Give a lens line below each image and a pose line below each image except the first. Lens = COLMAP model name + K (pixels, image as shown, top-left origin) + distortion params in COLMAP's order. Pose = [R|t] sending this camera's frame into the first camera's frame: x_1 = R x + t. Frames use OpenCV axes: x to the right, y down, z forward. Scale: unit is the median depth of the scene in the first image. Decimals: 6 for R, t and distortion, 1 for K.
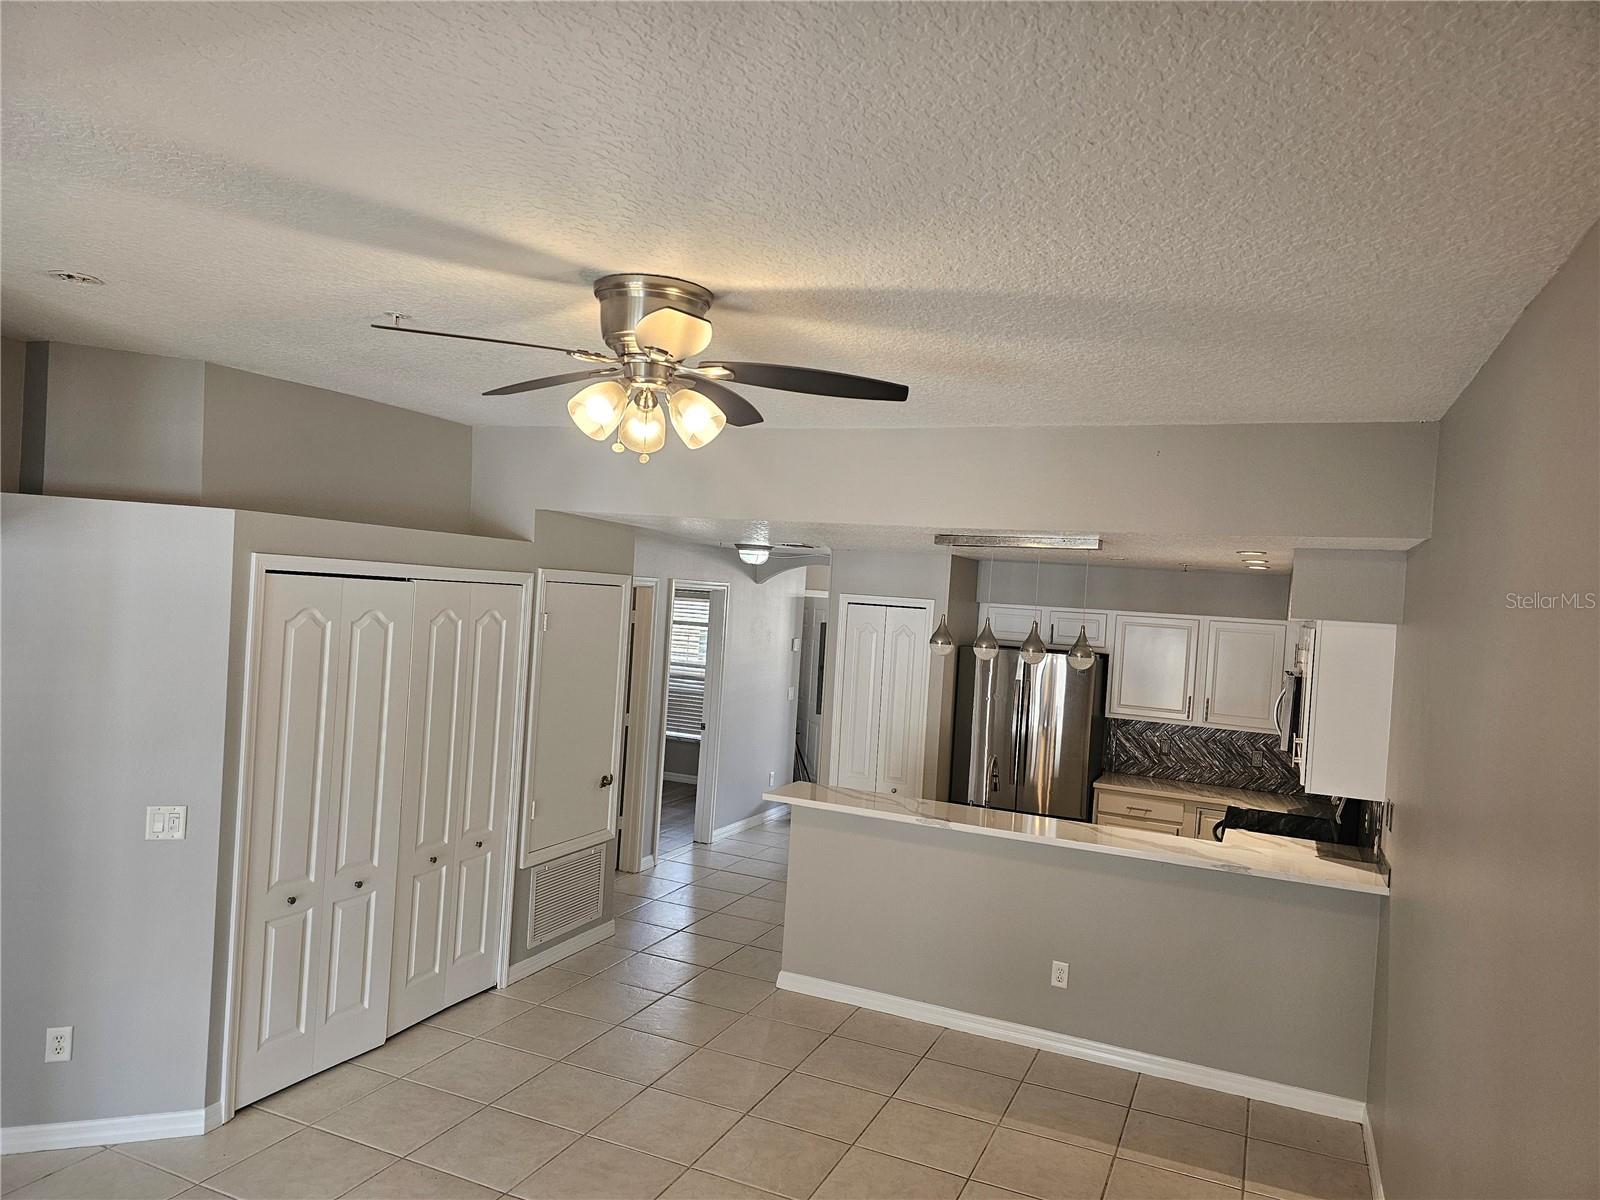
lens RADIAL K [[1070.5, 0, 777.9], [0, 1070.5, 600.9], [0, 0, 1]] dist [-0.000544, -0.004829]
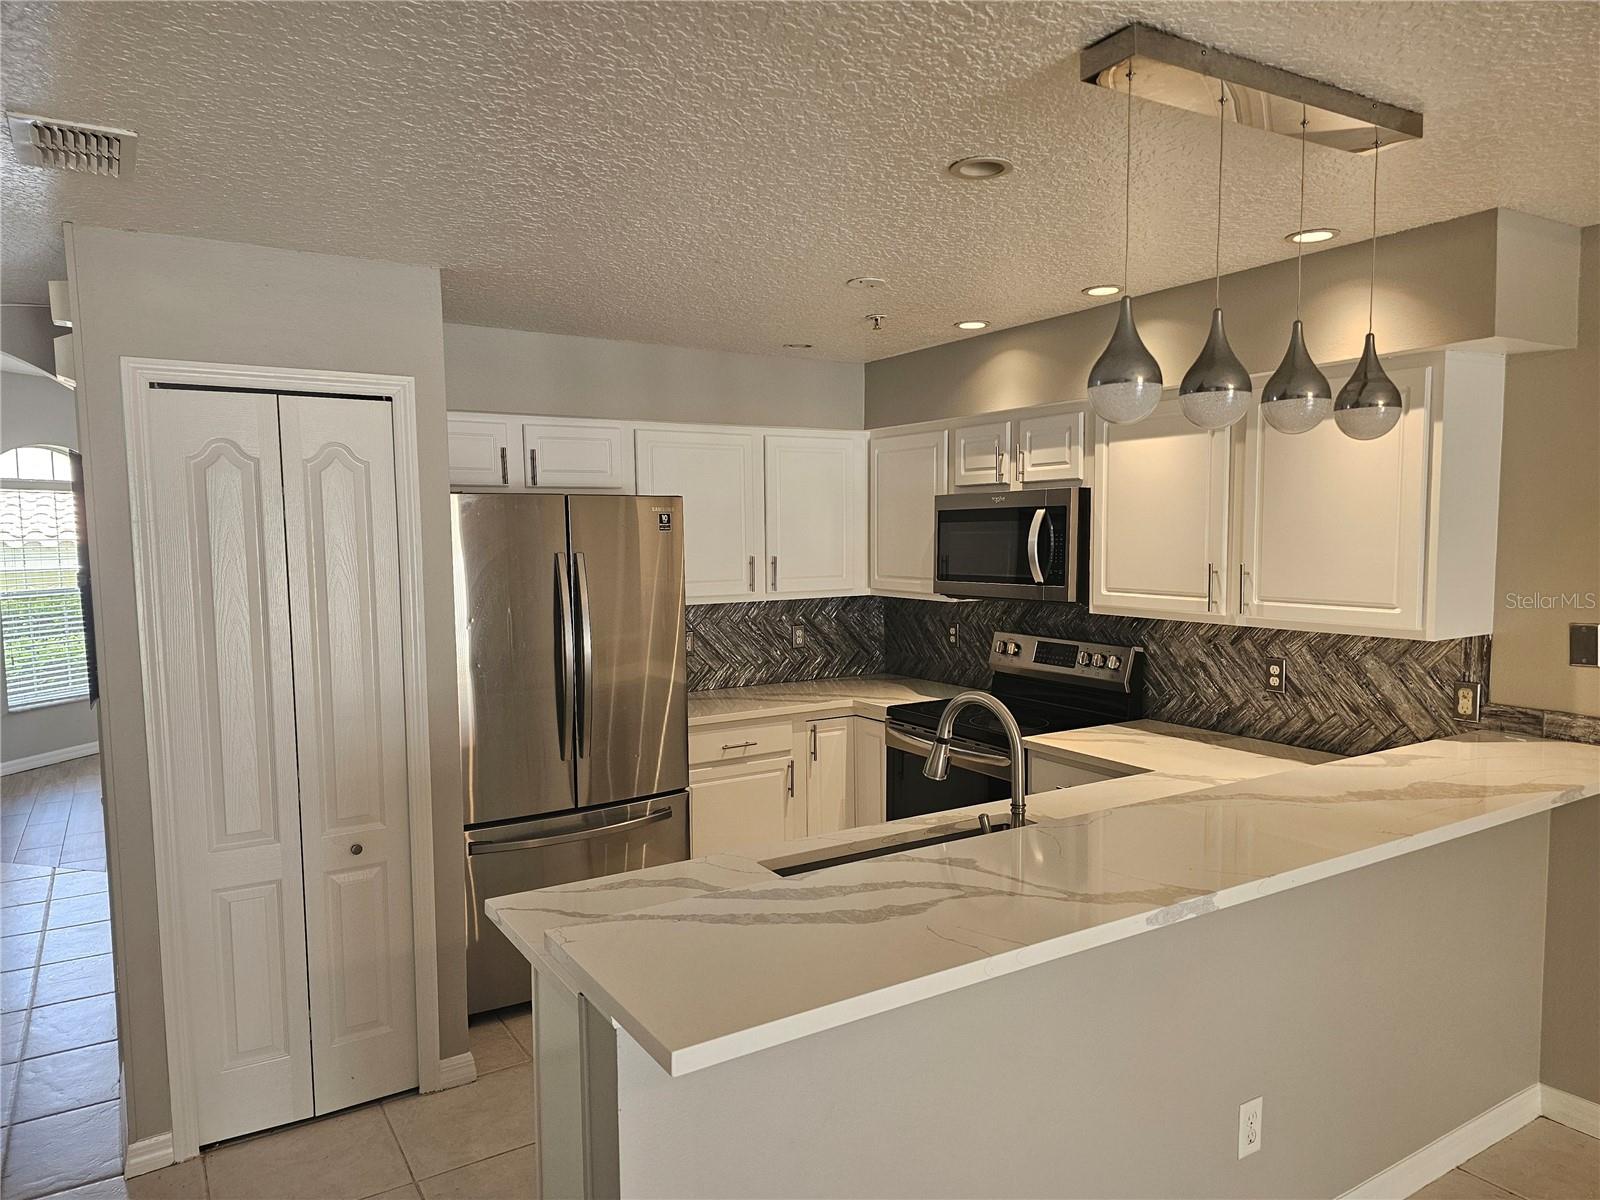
lens RADIAL K [[1063.7, 0, 804.7], [0, 1063.7, 607.0], [0, 0, 1]] dist [0.000174, -0.004984]
pose [[0.539698, -0.129387, 0.831856, -0.181699], [0.048777, 0.991265, 0.122536, 0.062522], [-0.840444, -0.025557, 0.541295, 0.893811]]
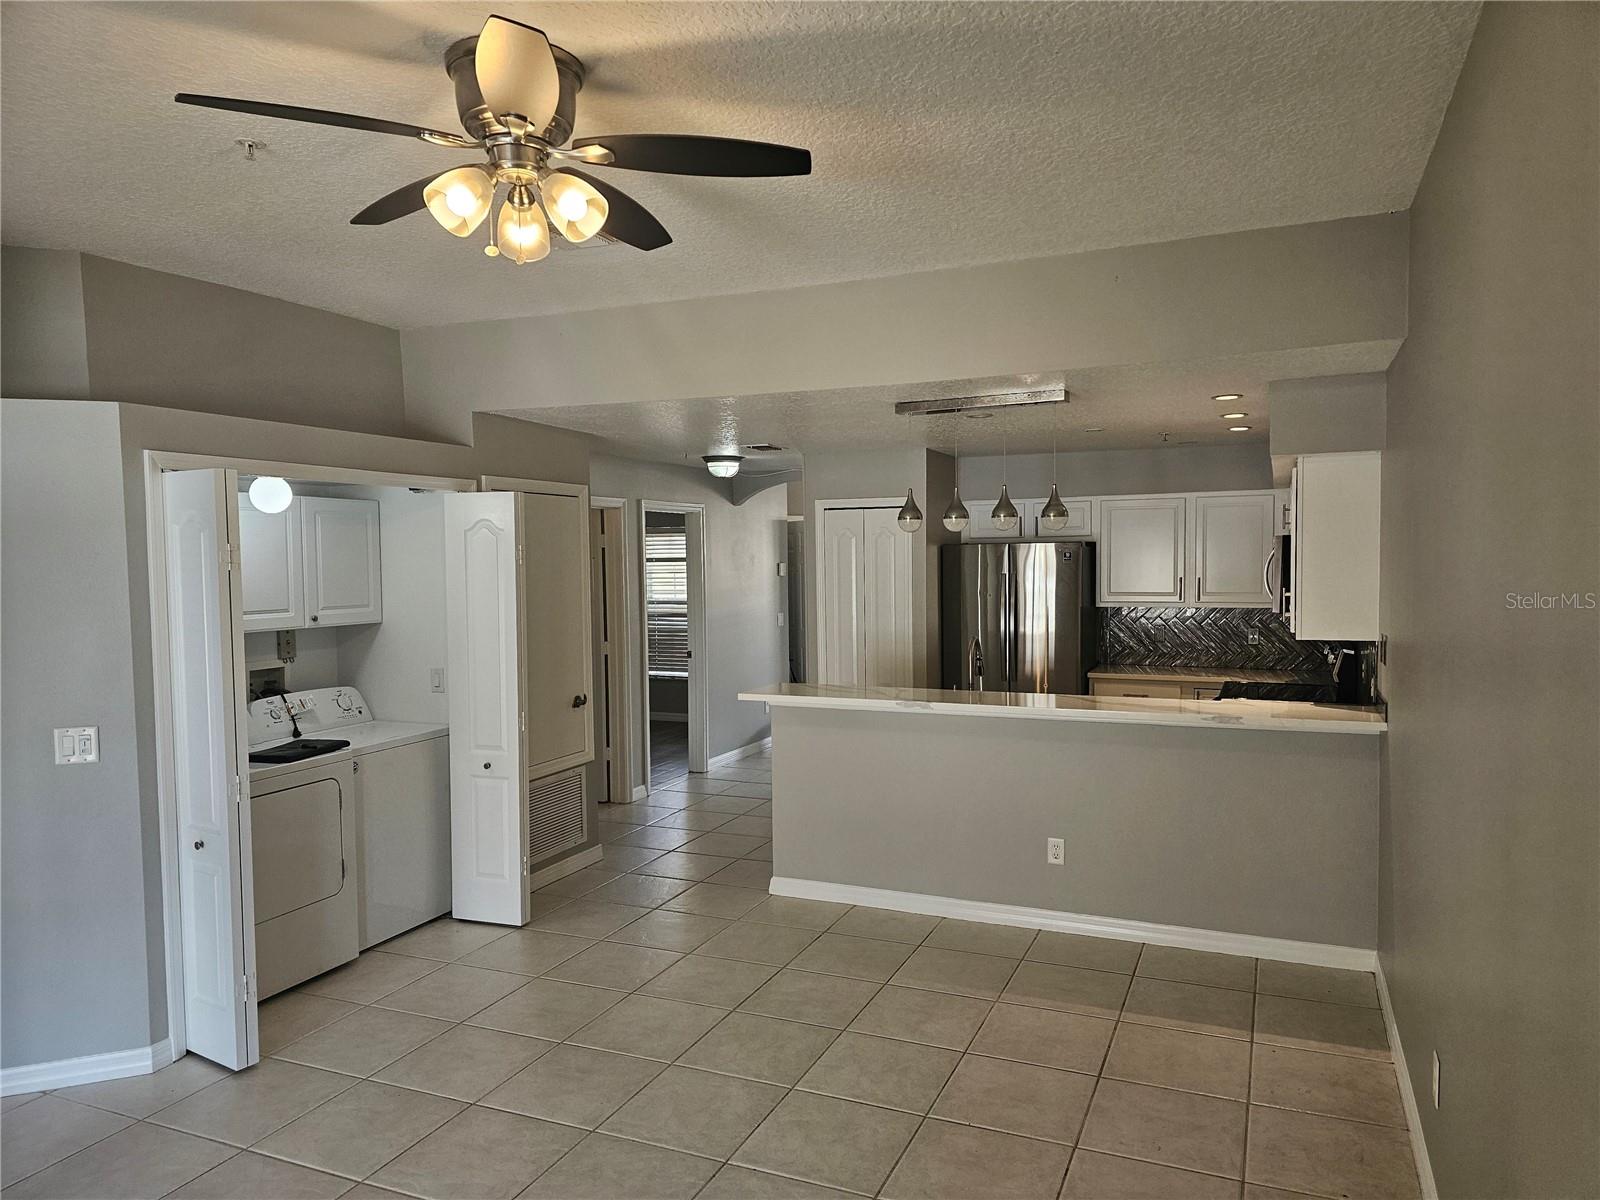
lens RADIAL K [[1063.7, 0, 804.7], [0, 1063.7, 607.0], [0, 0, 1]] dist [0.000174, -0.004984]
pose [[0.996986, -0.076342, 0.013799, 0.040409], [0.075768, 0.996393, 0.038207, 0.074499], [-0.016666, -0.037047, 0.999175, 0.054234]]
